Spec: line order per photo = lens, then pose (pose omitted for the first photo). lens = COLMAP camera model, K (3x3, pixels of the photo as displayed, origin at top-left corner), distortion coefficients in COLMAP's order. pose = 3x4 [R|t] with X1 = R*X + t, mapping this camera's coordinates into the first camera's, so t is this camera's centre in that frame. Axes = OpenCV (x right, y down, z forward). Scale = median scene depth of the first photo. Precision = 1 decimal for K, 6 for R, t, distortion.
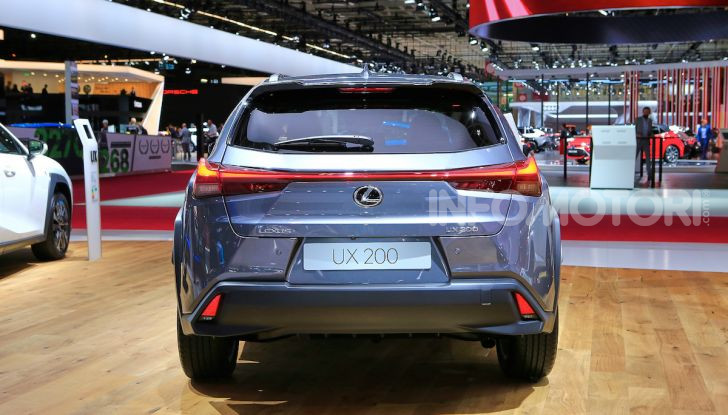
lens RADIAL K [[1031.6, 0, 364.8], [0, 1031.6, 204.0], [0, 0, 1]] dist [-0.010253, 0.000000]
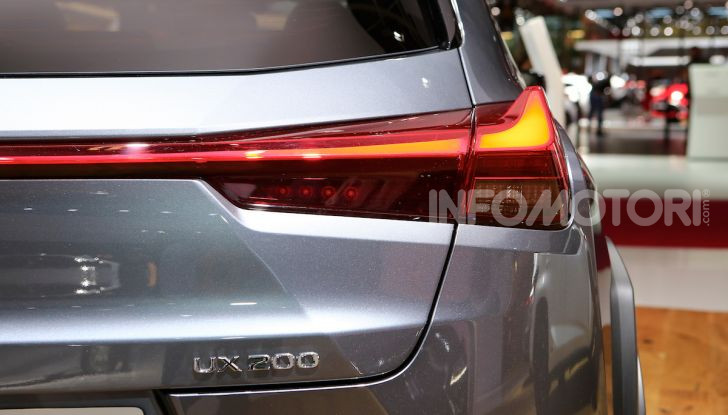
lens RADIAL K [[1234.9, 0, 363.5], [0, 1234.9, 209.7], [0, 0, 1]] dist [0.118067, 0.000000]
pose [[0.999380, -0.004604, -0.034908, 0.027171], [0.005587, 0.999589, 0.028118, -0.004732], [0.034764, -0.028295, 0.998995, 0.139897]]
